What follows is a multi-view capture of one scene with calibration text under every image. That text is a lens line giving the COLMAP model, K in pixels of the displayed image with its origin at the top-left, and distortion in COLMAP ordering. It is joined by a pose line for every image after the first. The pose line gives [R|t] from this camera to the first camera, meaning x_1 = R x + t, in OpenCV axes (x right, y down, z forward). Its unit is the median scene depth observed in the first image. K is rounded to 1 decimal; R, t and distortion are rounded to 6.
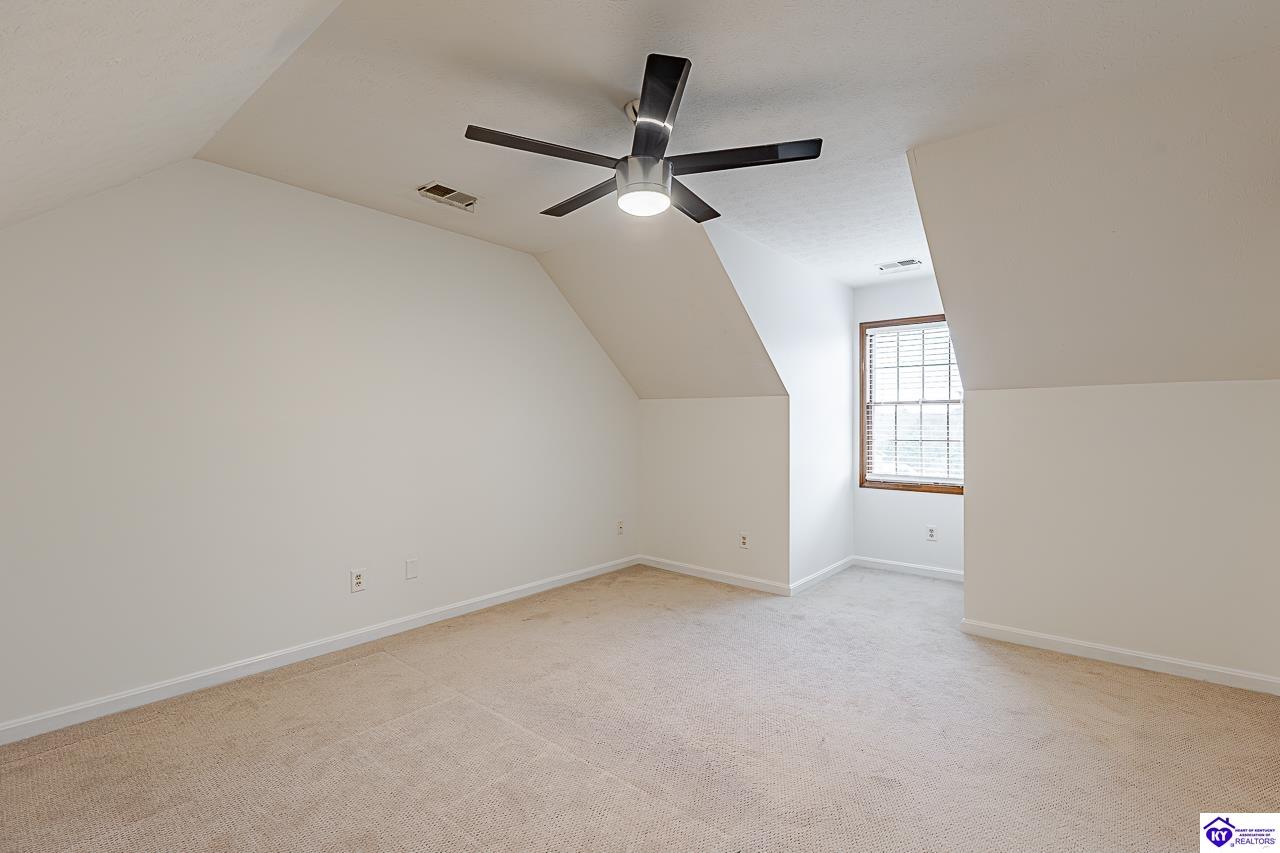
lens RADIAL K [[575.4, 0, 638.8], [0, 575.4, 418.7], [0, 0, 1]] dist [0.001736, -0.000331]
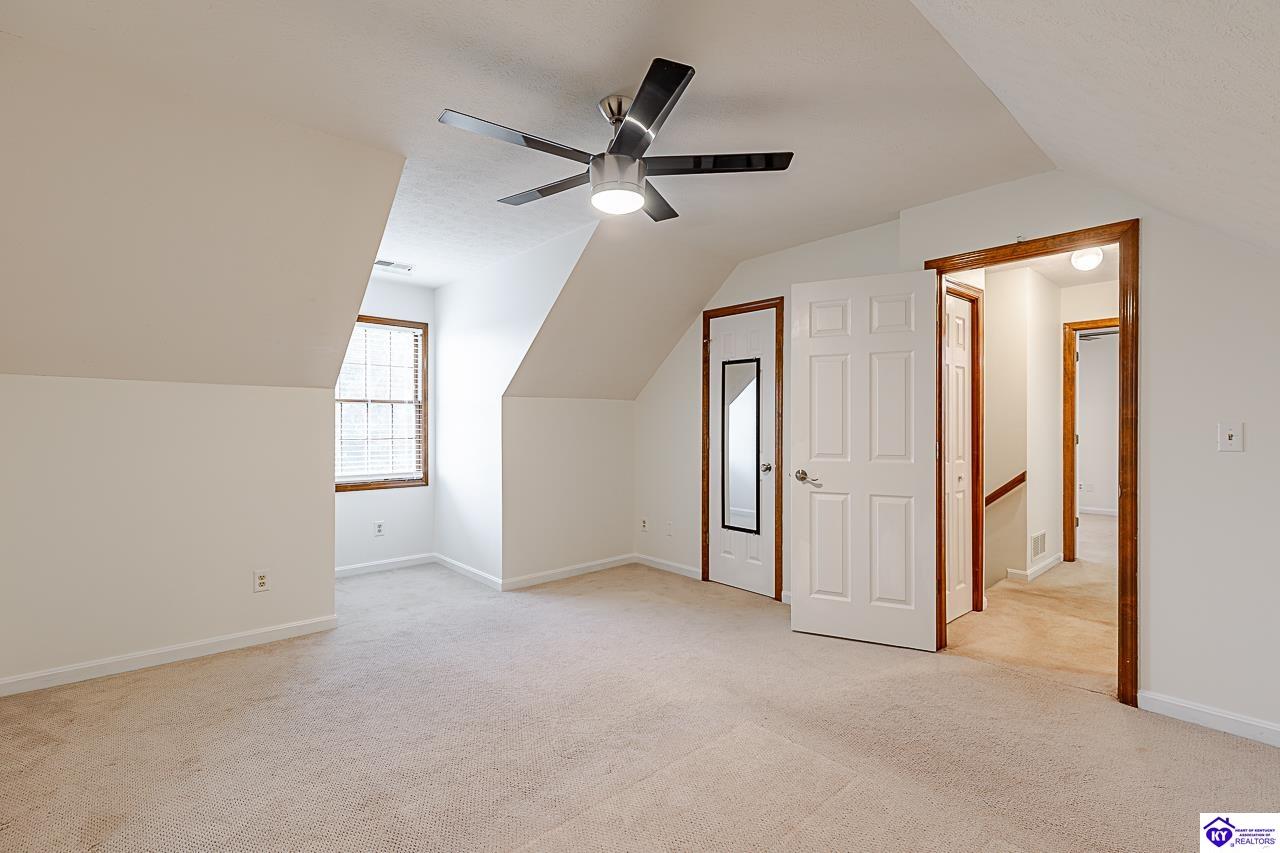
lens RADIAL K [[575.4, 0, 643.5], [0, 575.4, 422.4], [0, 0, 1]] dist [0.001736, -0.000331]
pose [[0.146607, 0.001480, 0.989194, -0.524550], [-0.006213, 0.999981, -0.000576, 0.007636], [-0.989175, -0.006061, 0.146613, 0.452588]]
